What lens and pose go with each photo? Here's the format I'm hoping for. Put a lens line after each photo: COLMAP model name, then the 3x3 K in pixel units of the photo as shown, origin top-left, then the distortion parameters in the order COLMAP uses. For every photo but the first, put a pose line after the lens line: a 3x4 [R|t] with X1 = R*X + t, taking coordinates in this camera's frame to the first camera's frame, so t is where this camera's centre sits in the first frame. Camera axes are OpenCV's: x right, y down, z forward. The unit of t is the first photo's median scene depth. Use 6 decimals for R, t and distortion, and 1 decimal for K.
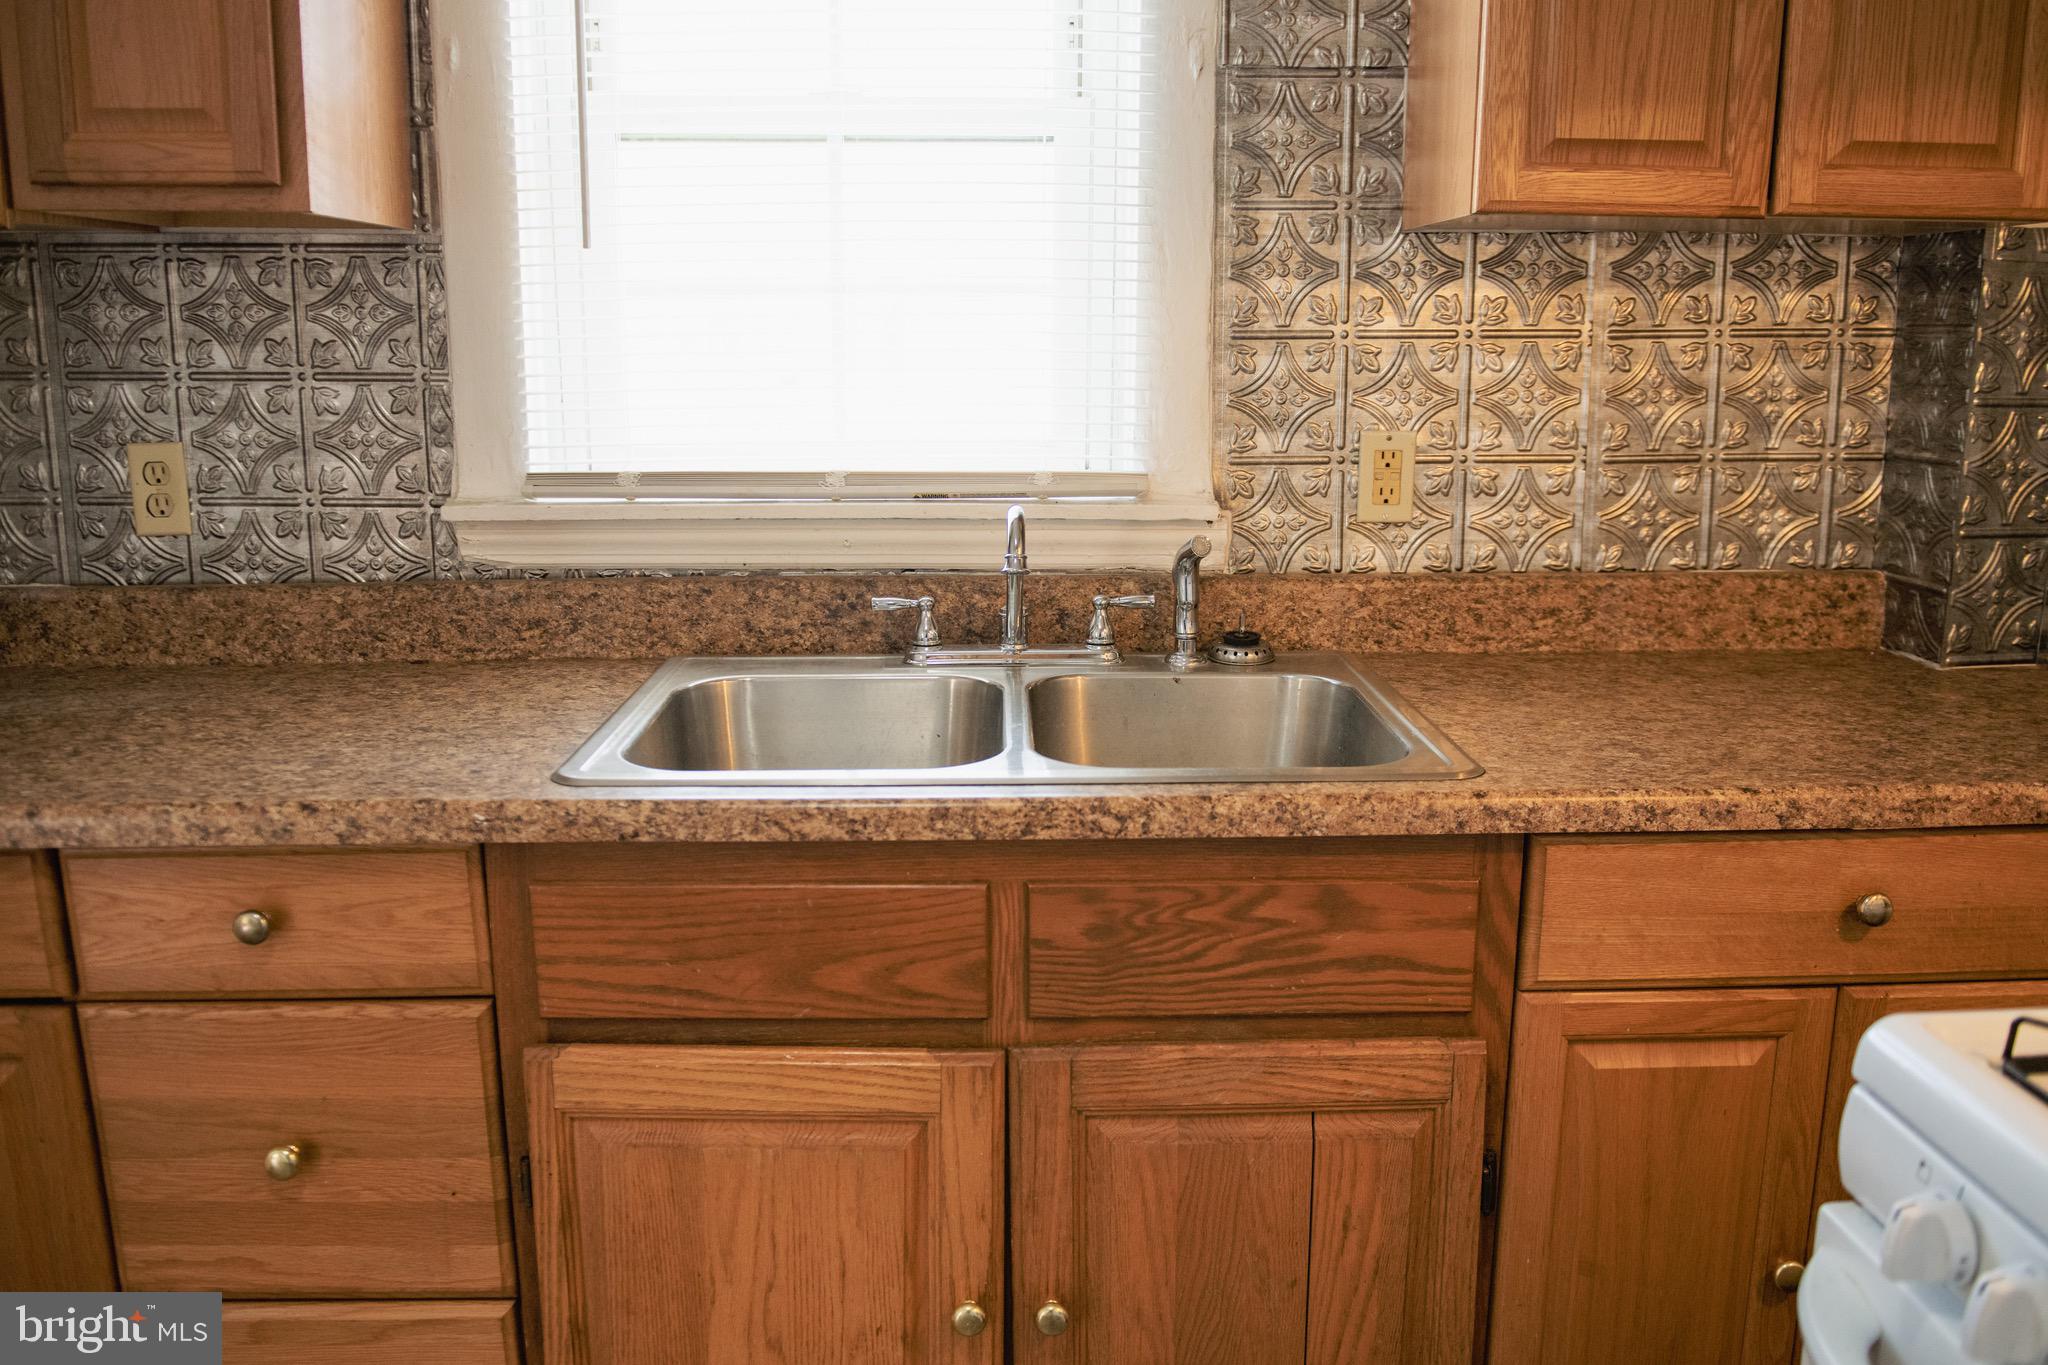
lens RADIAL K [[1615.9, 0, 1025.1], [0, 1615.9, 675.0], [0, 0, 1]] dist [-0.052852, 0.000935]
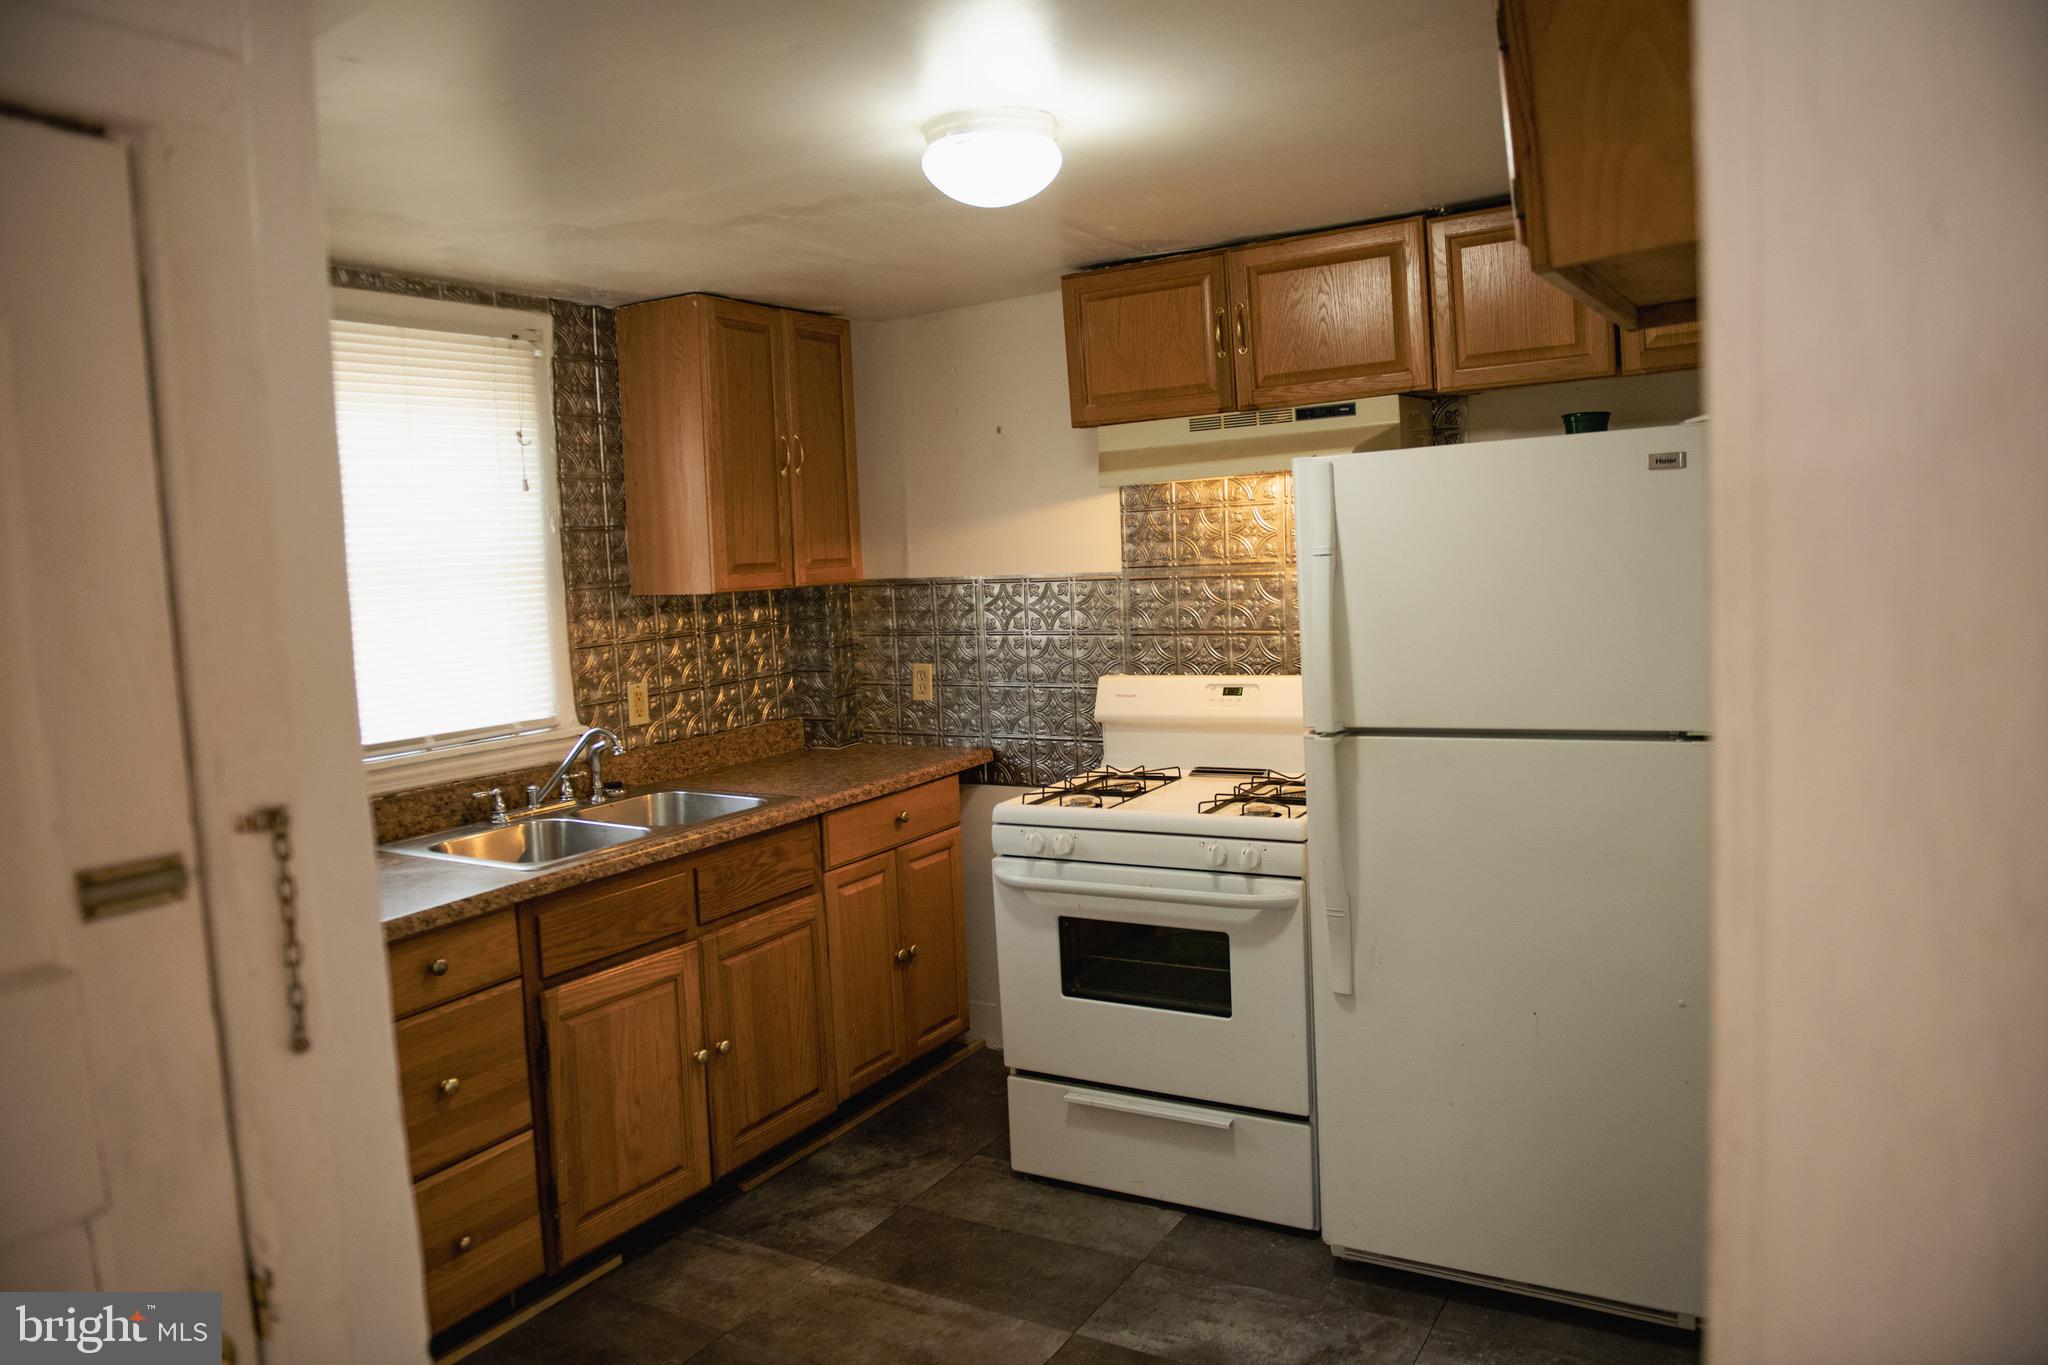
lens RADIAL K [[1407.1, 0, 1027.3], [0, 1407.1, 665.8], [0, 0, 1]] dist [-0.047241, -0.004669]
pose [[0.533362, -0.096652, 0.840347, -1.478265], [0.219263, 0.975292, -0.026992, -0.007837], [-0.816975, 0.198654, 0.541377, -0.652080]]
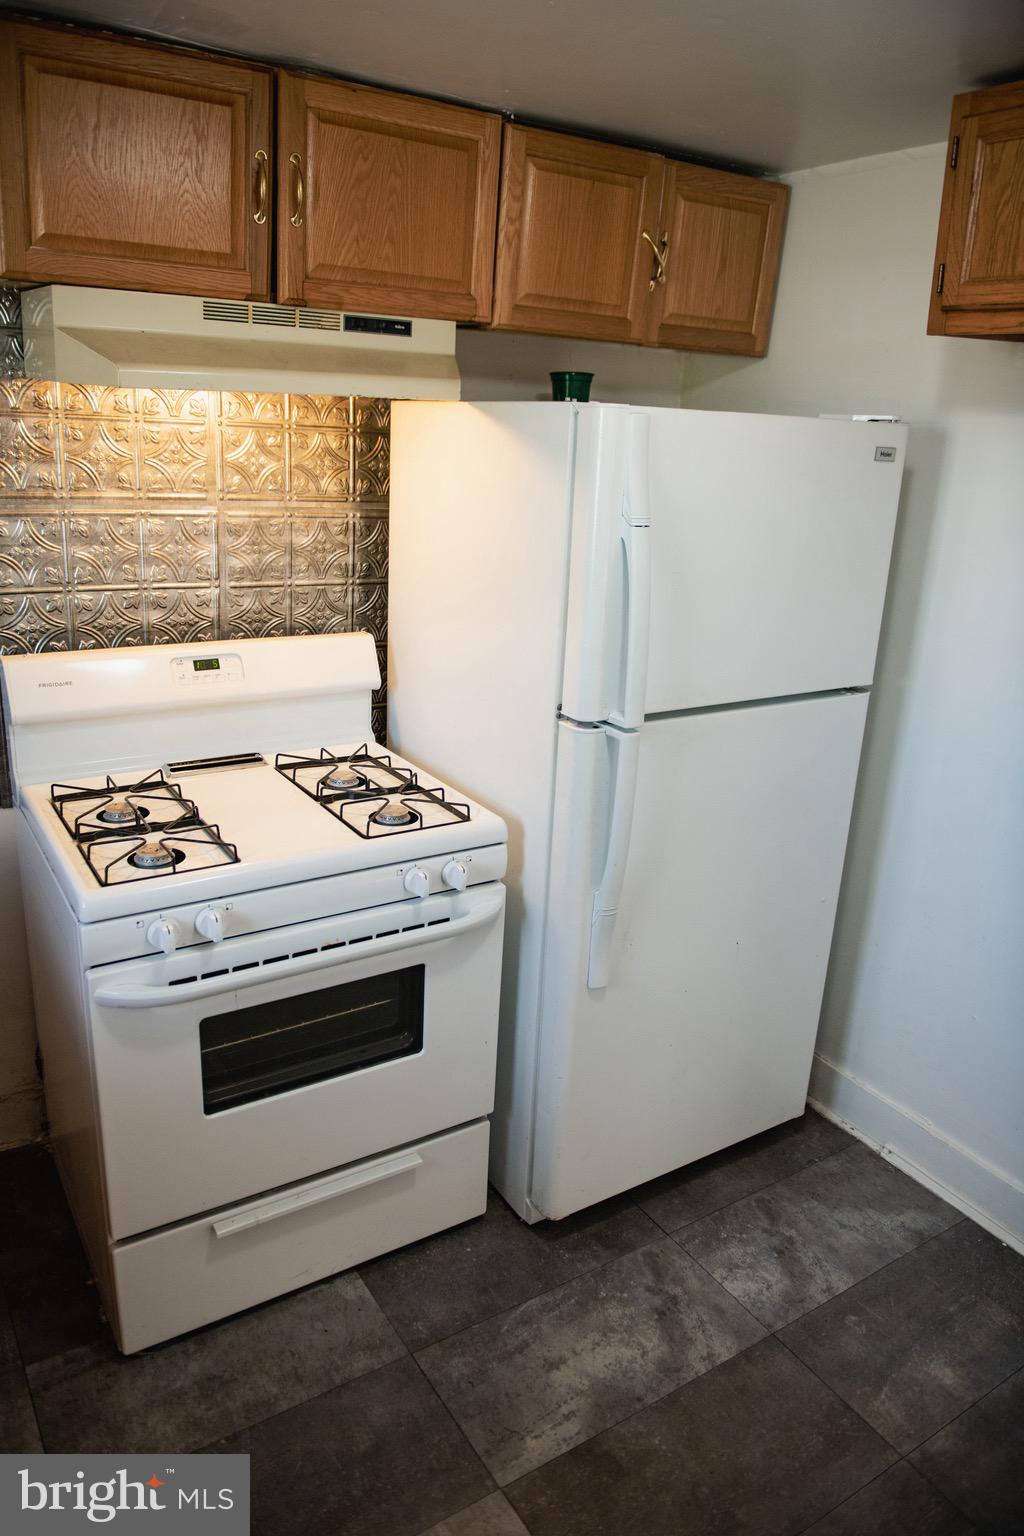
lens RADIAL K [[1055.3, 0, 509.8], [0, 1055.3, 761.2], [0, 0, 1]] dist [-0.047241, -0.004669]
pose [[-0.513653, -0.279931, 0.811048, -0.692936], [0.124043, 0.911121, 0.393030, -0.350763], [-0.848984, 0.302486, -0.433277, 0.692846]]
